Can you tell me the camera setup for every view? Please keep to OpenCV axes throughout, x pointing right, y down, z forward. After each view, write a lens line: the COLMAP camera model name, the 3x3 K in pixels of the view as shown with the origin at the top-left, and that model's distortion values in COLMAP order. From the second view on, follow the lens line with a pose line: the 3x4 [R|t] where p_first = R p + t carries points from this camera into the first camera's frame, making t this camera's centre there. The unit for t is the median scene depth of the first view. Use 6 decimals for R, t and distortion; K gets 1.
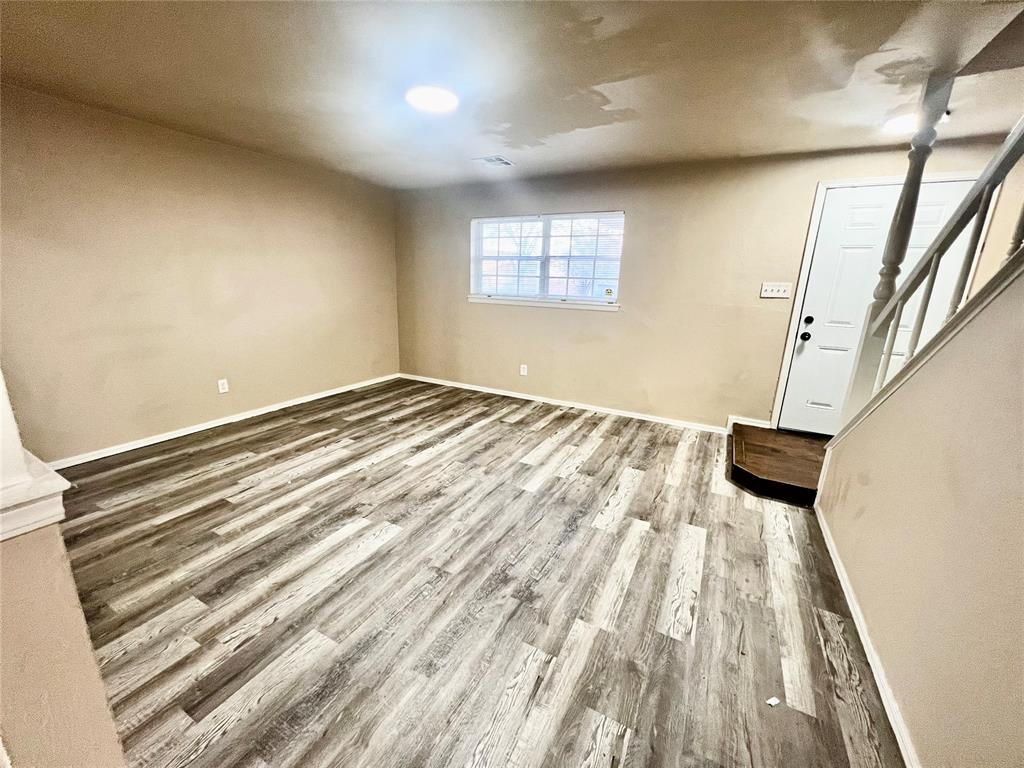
lens RADIAL K [[411.4, 0, 505.9], [0, 411.4, 383.2], [0, 0, 1]] dist [-0.000143, -0.000267]
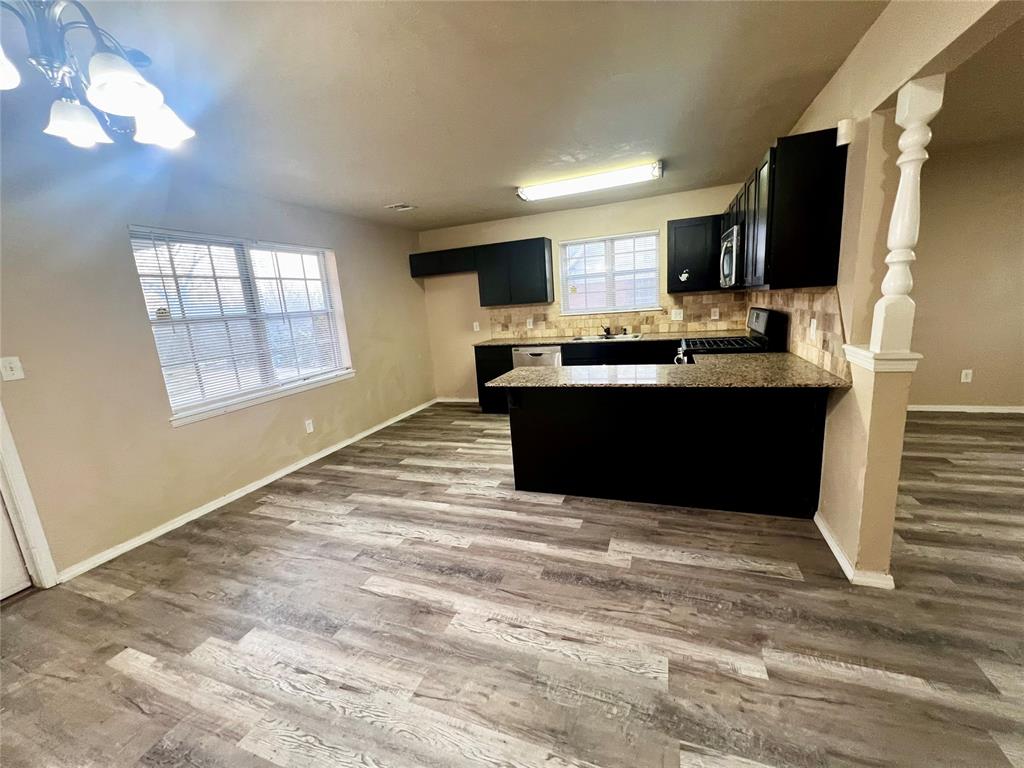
lens RADIAL K [[411.4, 0, 511.1], [0, 411.4, 381.6], [0, 0, 1]] dist [-0.000143, -0.000267]
pose [[0.141973, 0.162783, -0.976394, 0.236326], [-0.170938, 0.975599, 0.137795, 0.095258], [0.974999, 0.147340, 0.166334, -0.410549]]
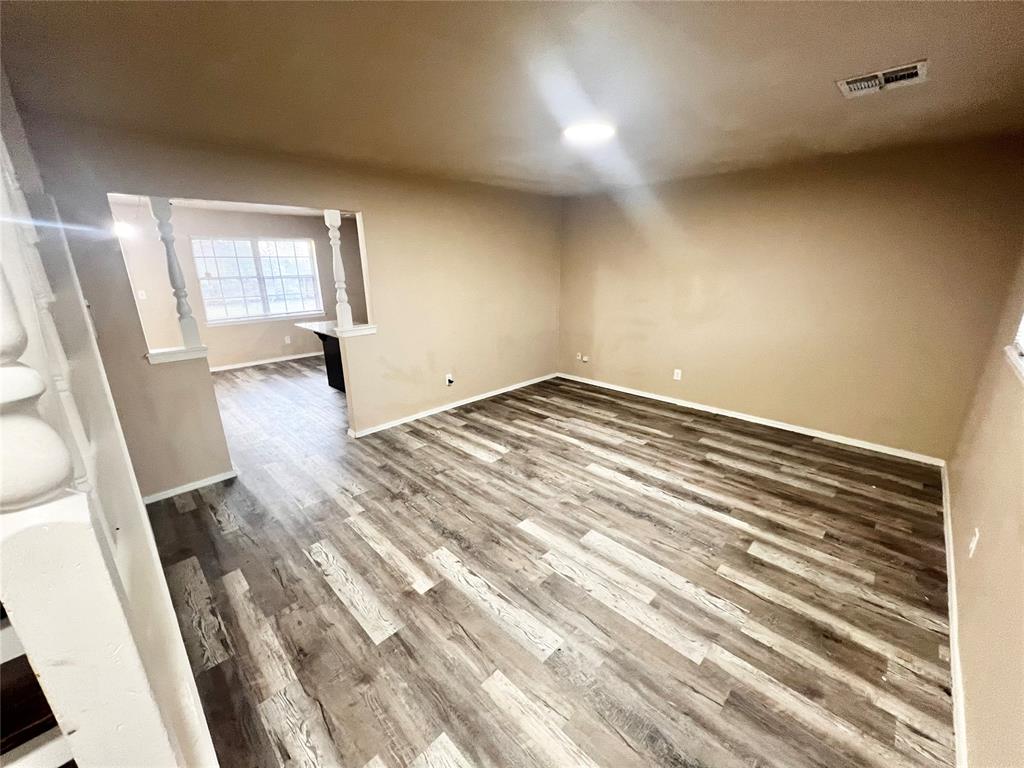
lens RADIAL K [[411.4, 0, 514.7], [0, 411.4, 383.4], [0, 0, 1]] dist [-0.000143, -0.000267]
pose [[-0.280188, 0.244549, -0.928273, 0.797320], [-0.237040, 0.919435, 0.313768, -0.308149], [0.930219, 0.307952, -0.199647, 0.985053]]
